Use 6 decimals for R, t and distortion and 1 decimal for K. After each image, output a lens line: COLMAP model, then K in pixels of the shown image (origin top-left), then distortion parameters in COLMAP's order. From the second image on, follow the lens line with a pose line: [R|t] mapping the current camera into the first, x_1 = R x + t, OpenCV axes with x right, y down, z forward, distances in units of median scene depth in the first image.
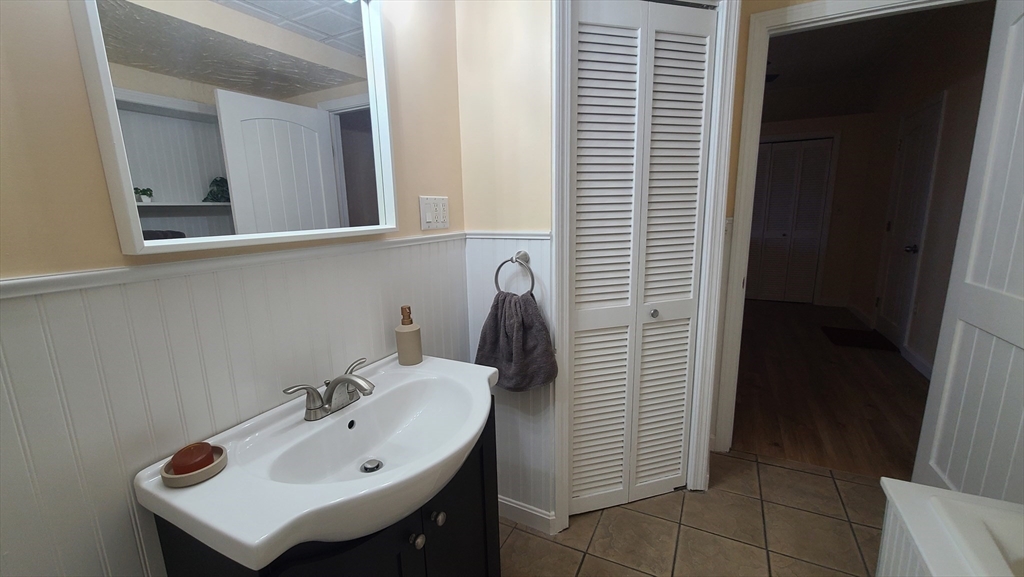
lens RADIAL K [[420.7, 0, 507.4], [0, 420.7, 291.9], [0, 0, 1]] dist [0.000031, -0.000326]
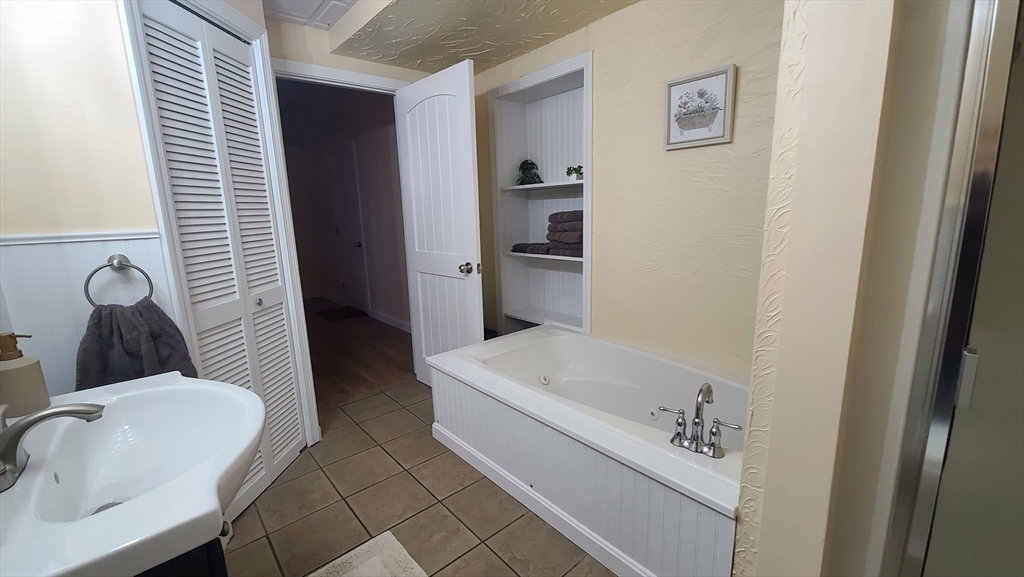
lens RADIAL K [[420.7, 0, 506.5], [0, 420.7, 291.4], [0, 0, 1]] dist [0.000031, -0.000326]
pose [[0.369166, -0.163195, 0.914923, -0.454246], [0.202025, 0.975012, 0.092397, 0.055906], [-0.907140, 0.150727, 0.392911, -0.040169]]
